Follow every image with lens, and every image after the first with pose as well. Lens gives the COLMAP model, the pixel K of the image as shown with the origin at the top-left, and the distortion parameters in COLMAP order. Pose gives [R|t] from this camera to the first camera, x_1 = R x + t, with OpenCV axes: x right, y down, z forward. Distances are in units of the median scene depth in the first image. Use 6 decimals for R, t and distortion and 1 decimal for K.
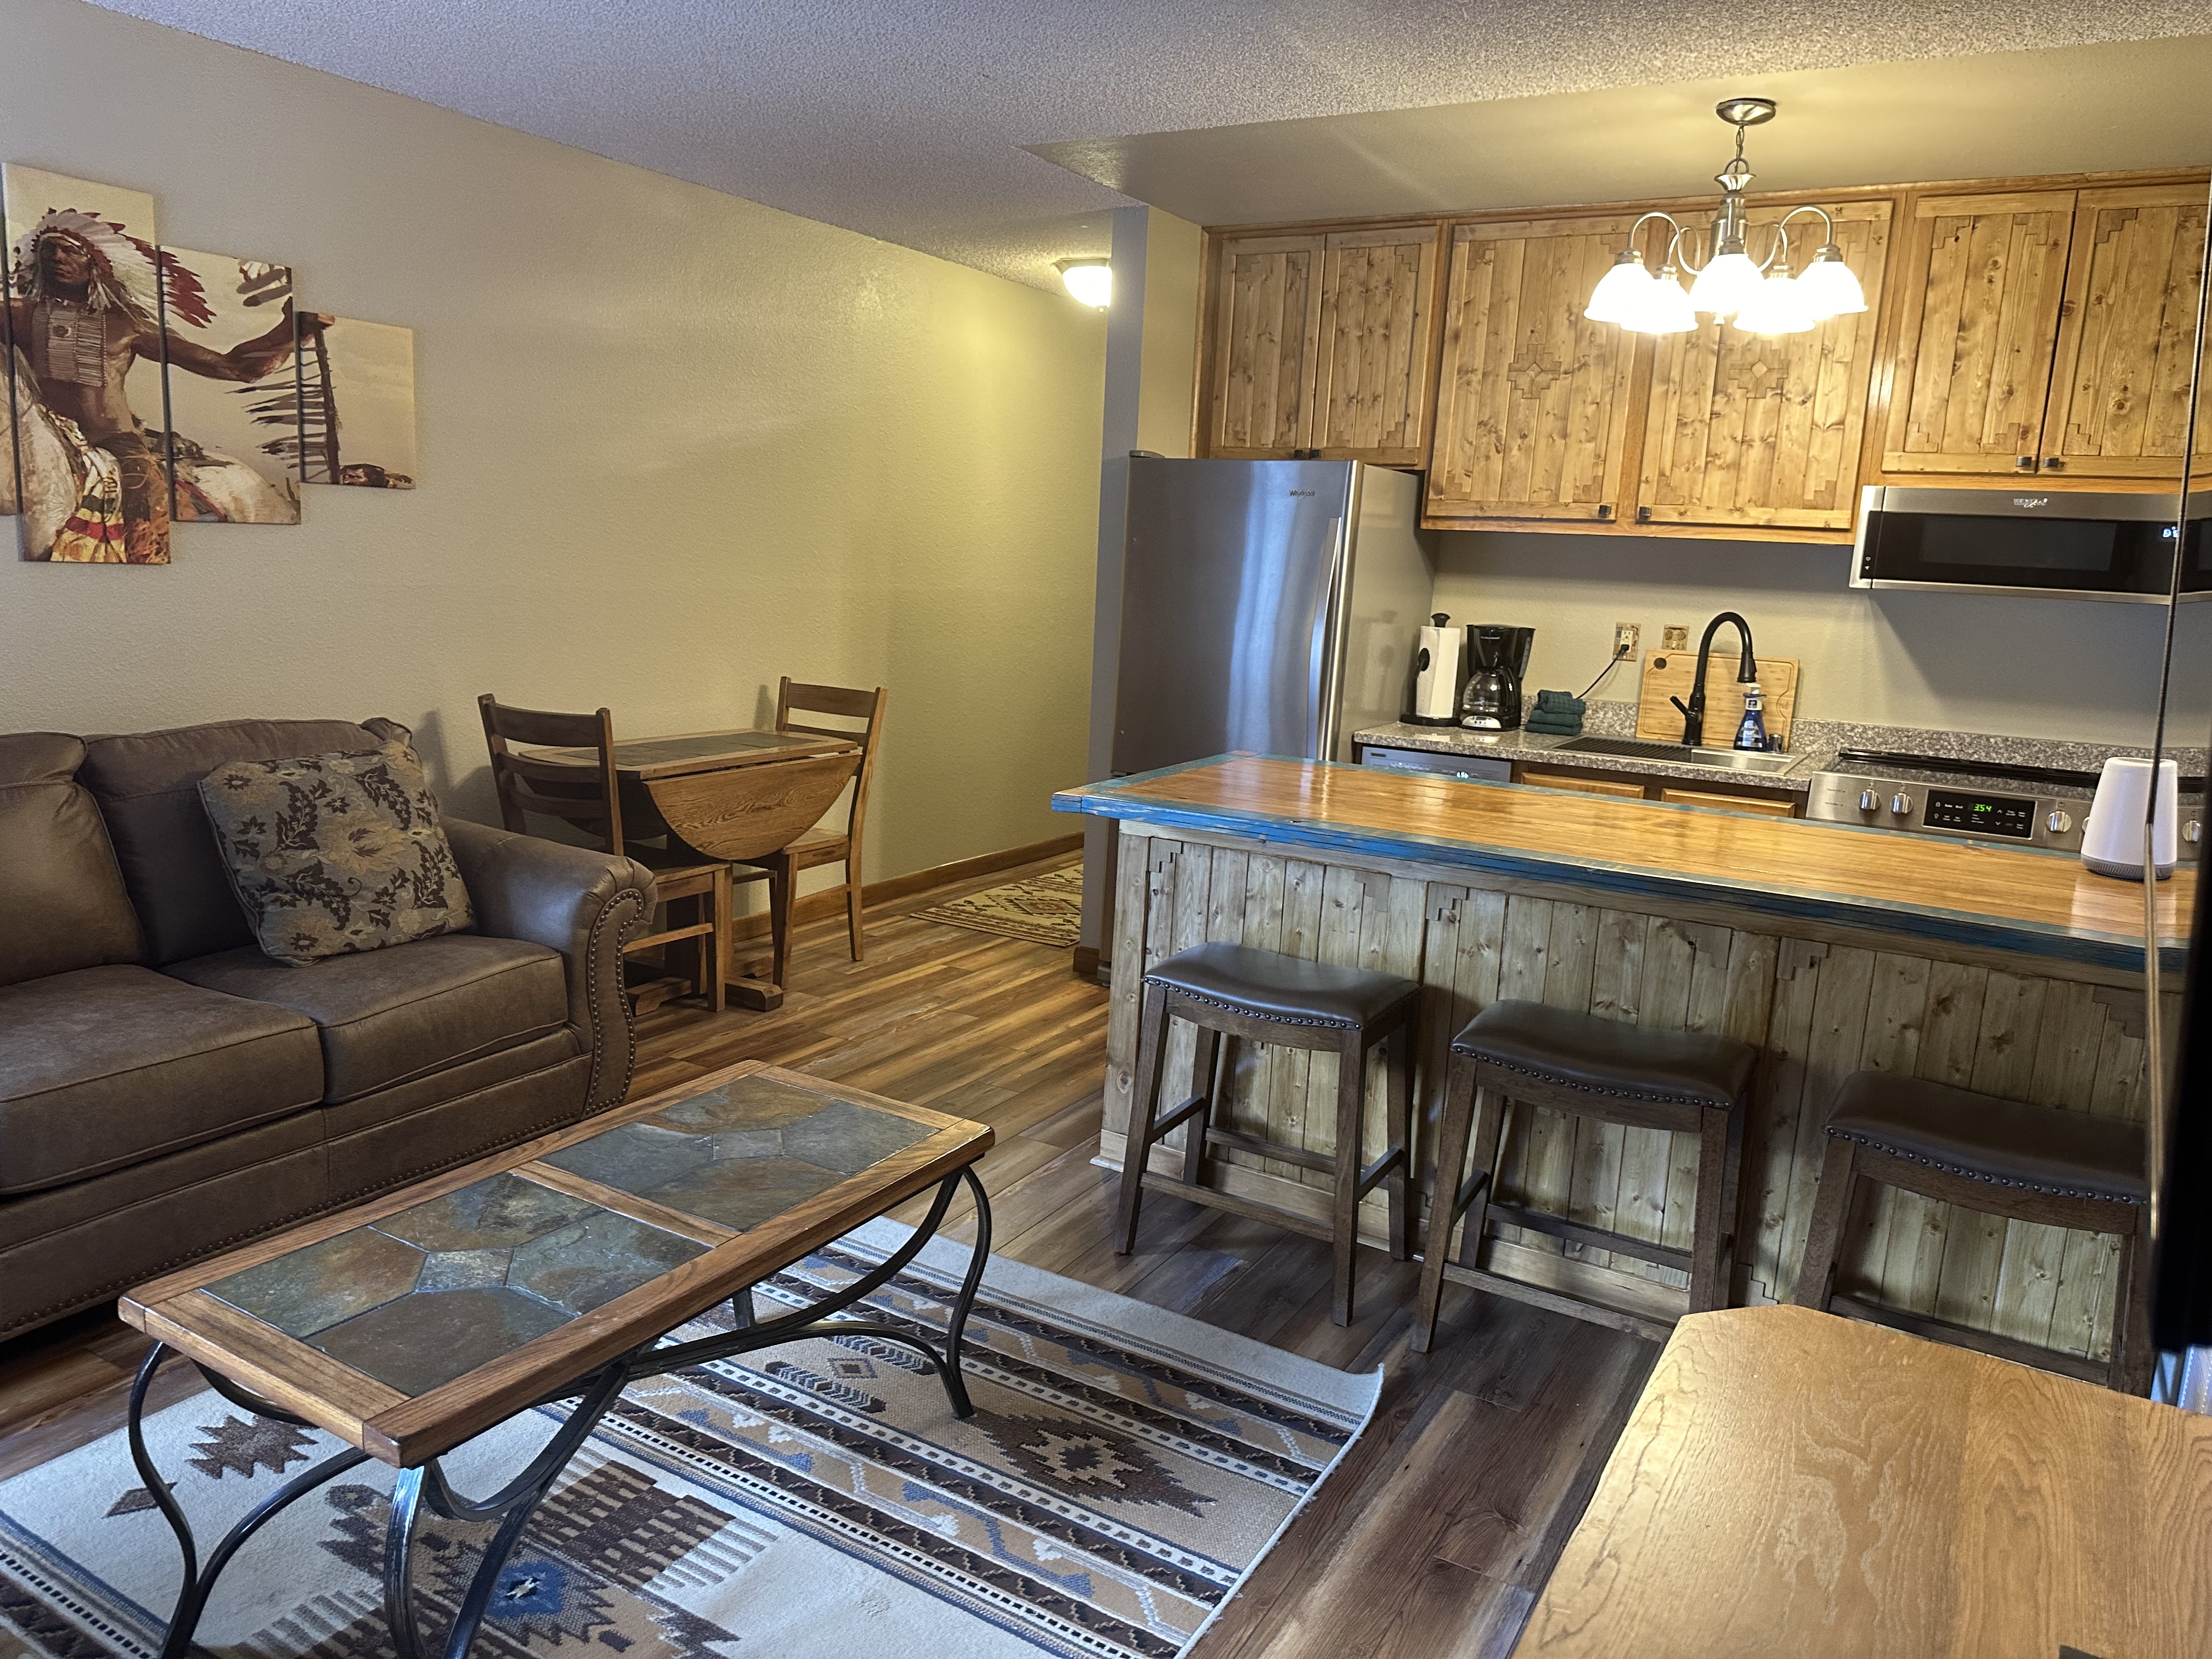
lens RADIAL K [[1564.3, 0, 1089.4], [0, 1564.3, 828.9], [0, 0, 1]] dist [0.025476, -0.034243]
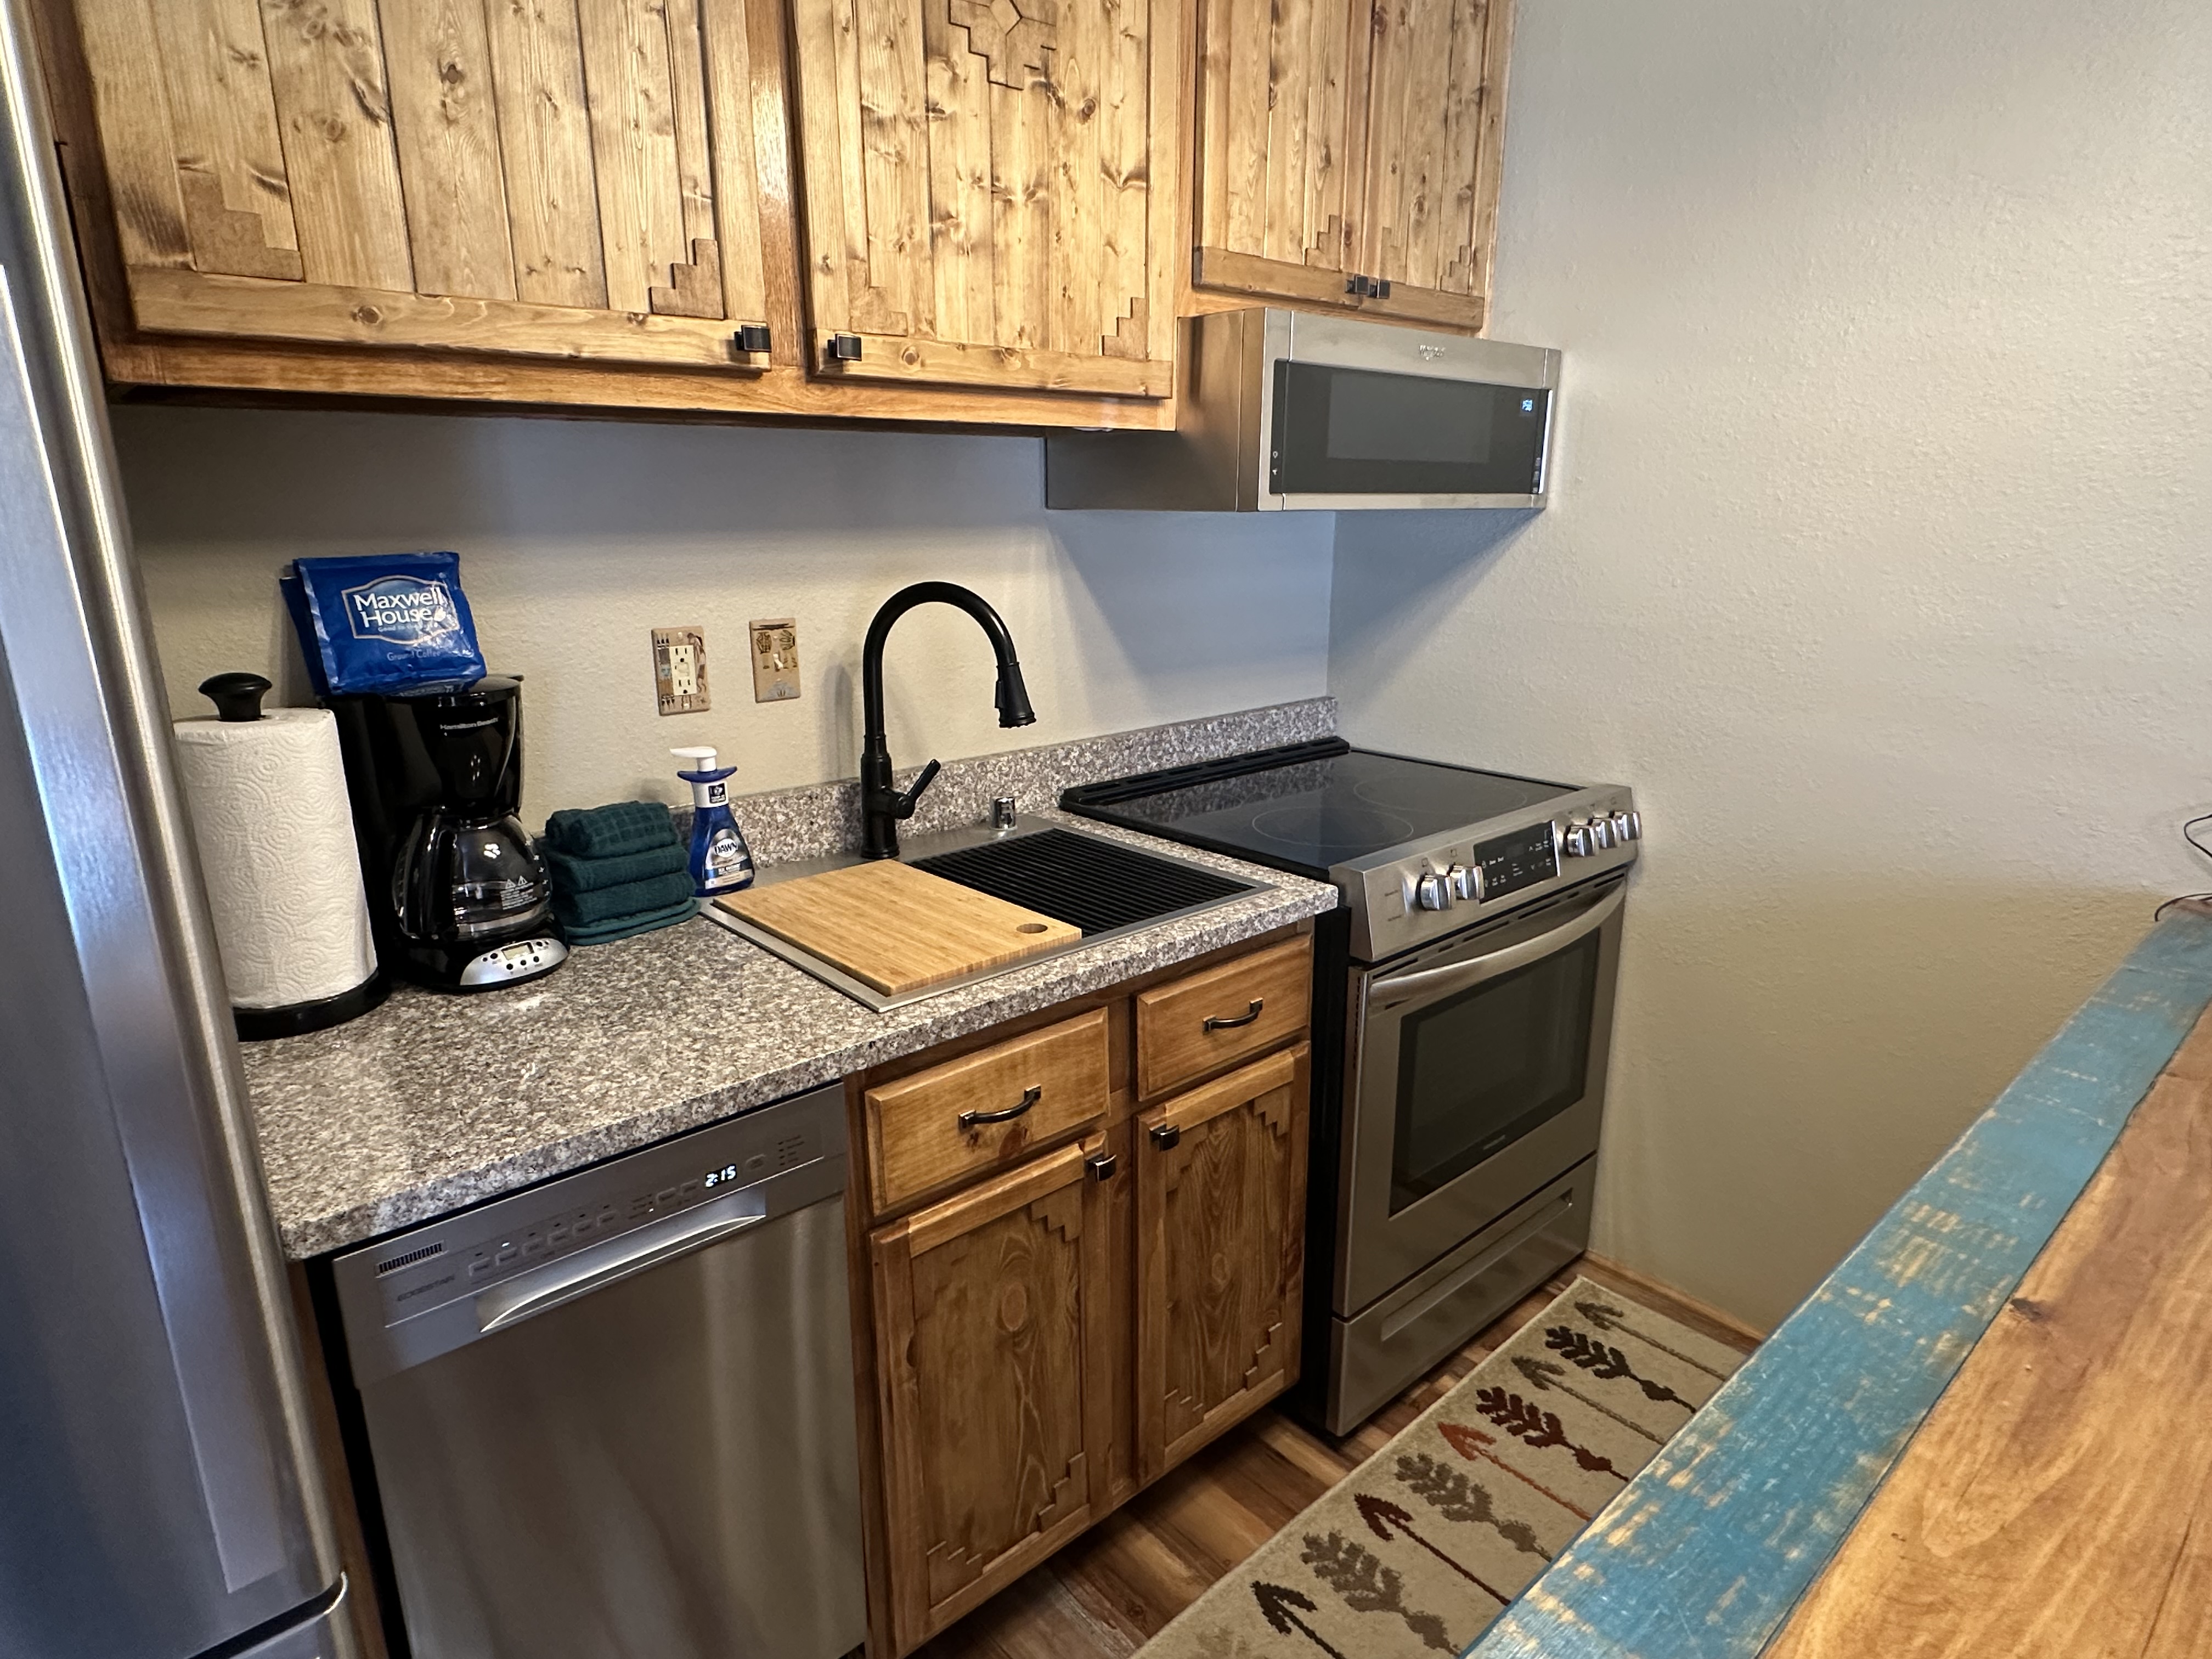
lens RADIAL K [[1238.6, 0, 1089.5], [0, 1238.6, 838.5], [0, 0, 1]] dist [0.000940, -0.000339]
pose [[0.309232, -0.297092, 0.903389, 0.150245], [0.197096, 0.949345, 0.244739, -0.394333], [-0.930338, 0.102373, 0.352124, 2.229301]]
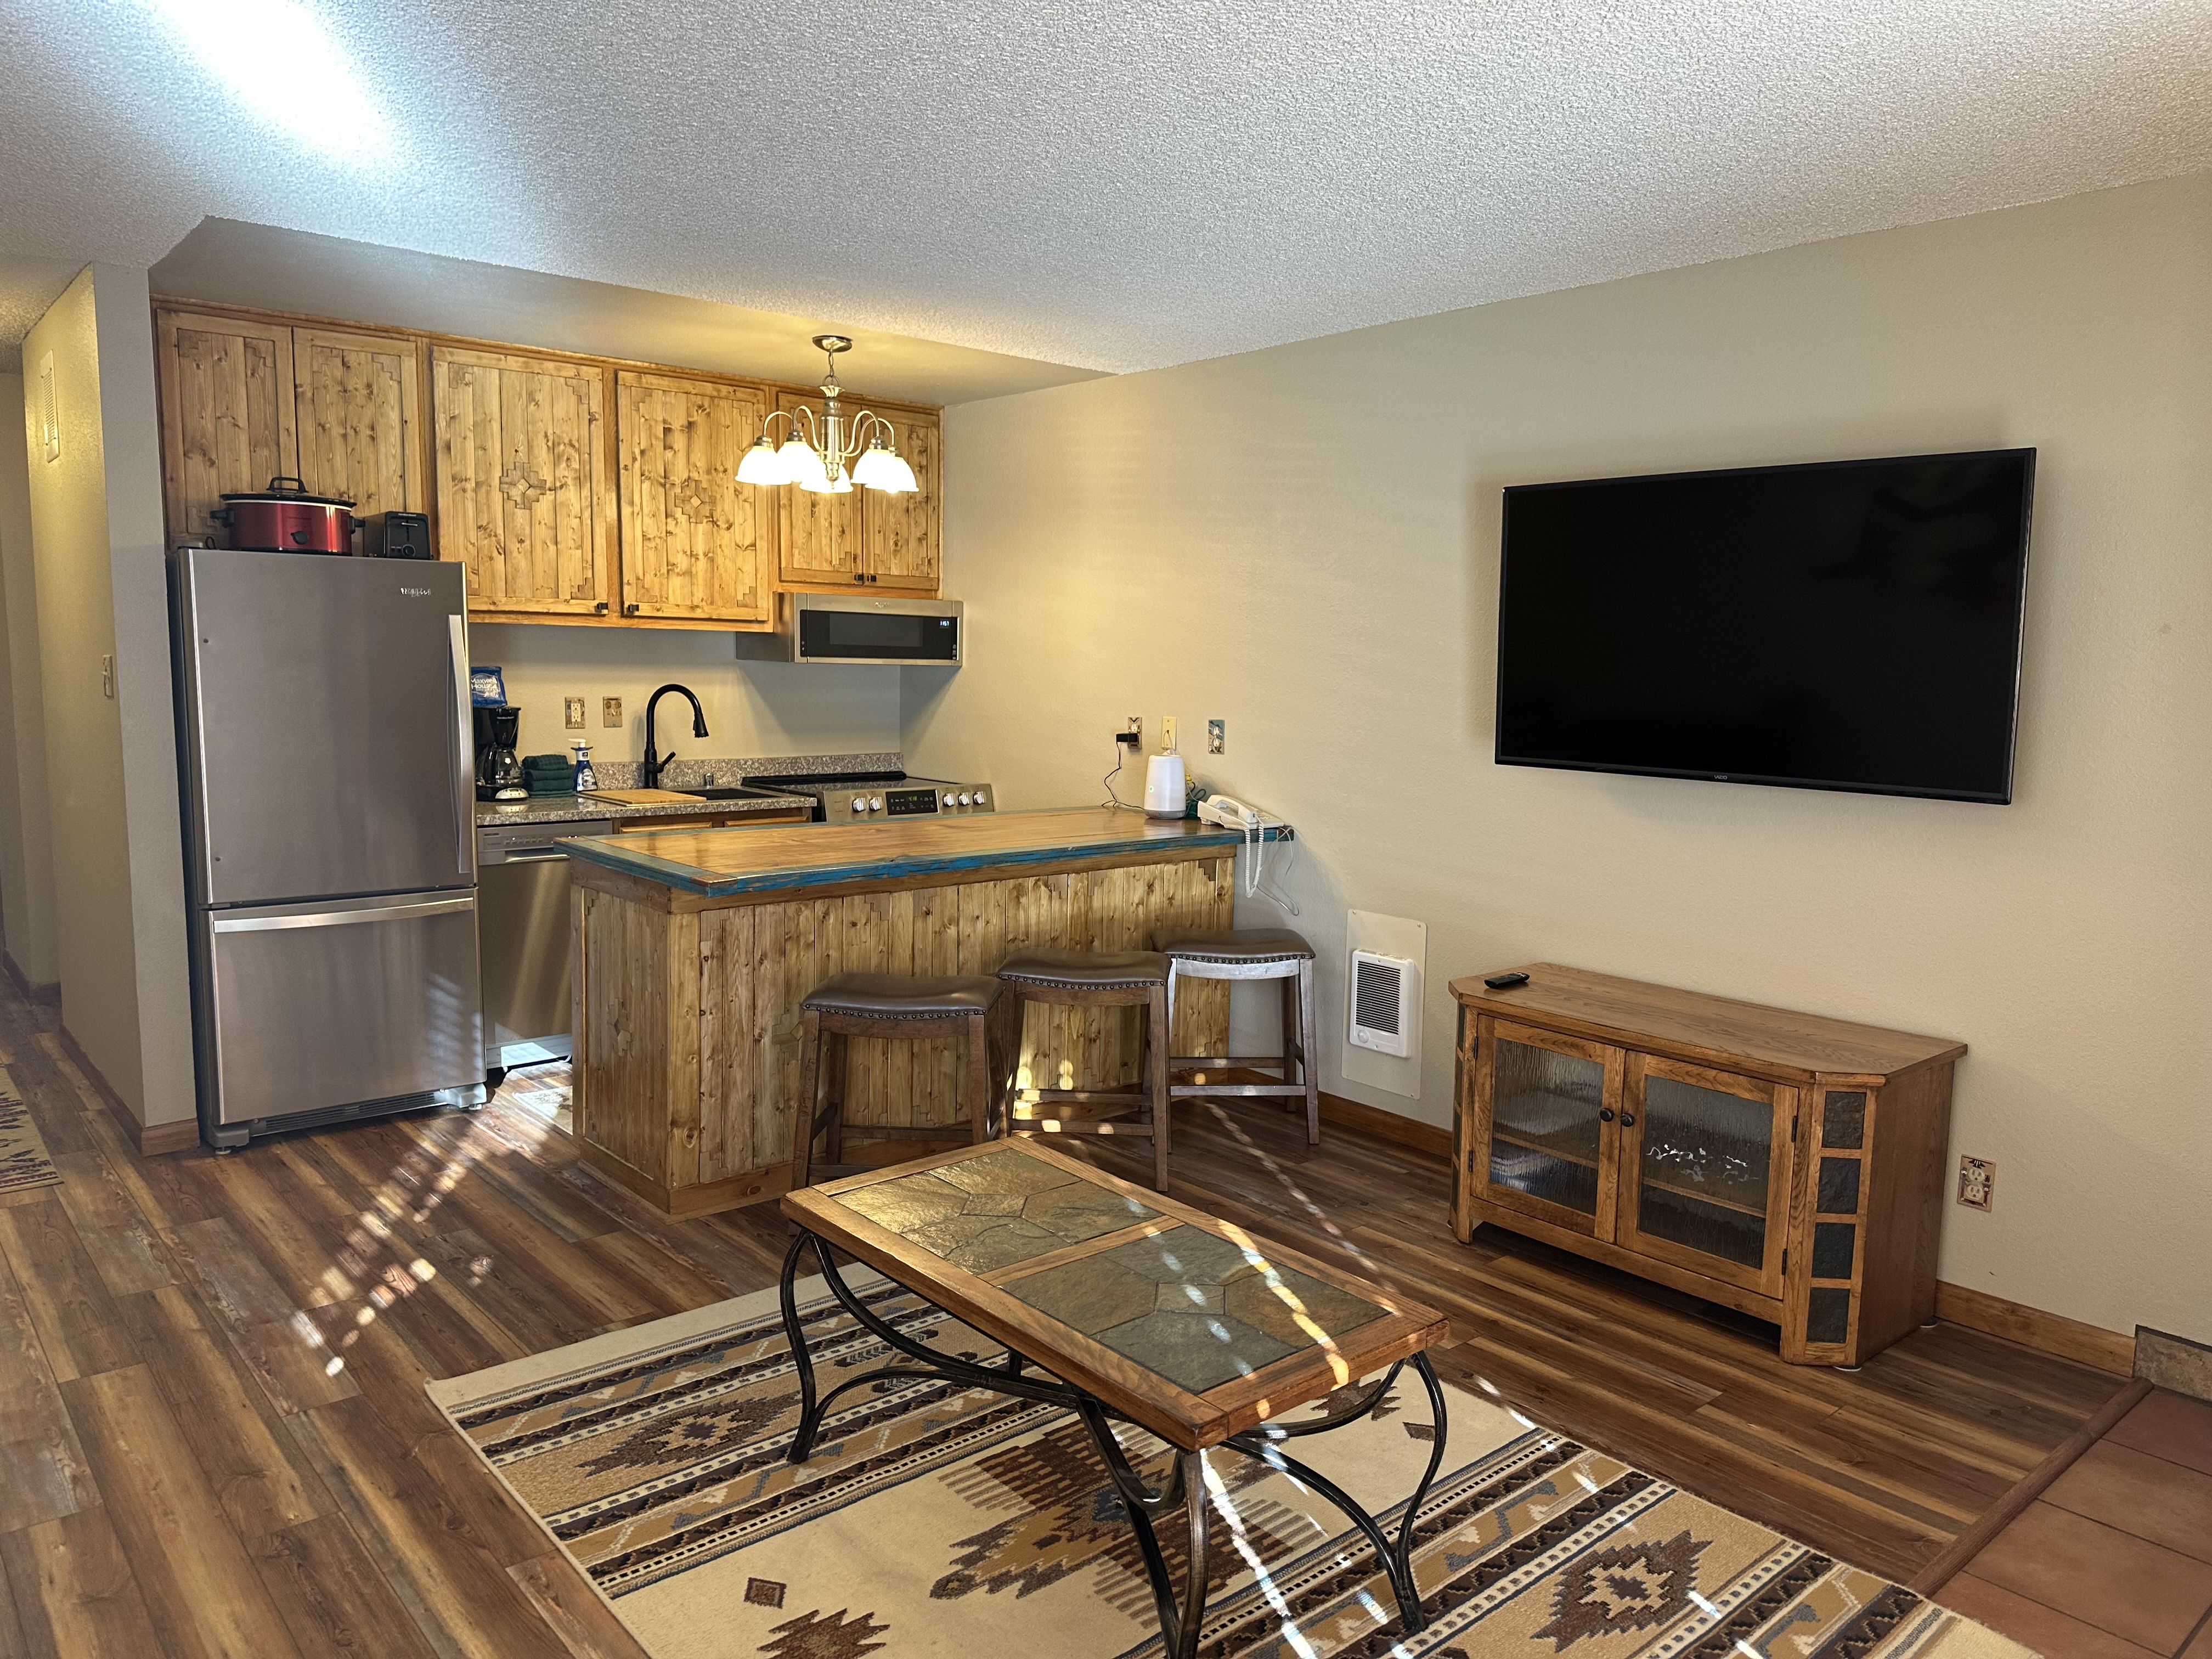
lens RADIAL K [[1518.7, 0, 1157.5], [0, 1518.7, 844.8], [0, 0, 1]] dist [0.030832, -0.095967]
pose [[0.290510, -0.159425, 0.943498, -1.815964], [0.168522, 0.979135, 0.113557, -0.225513], [-0.941915, 0.126010, 0.311315, 0.682515]]
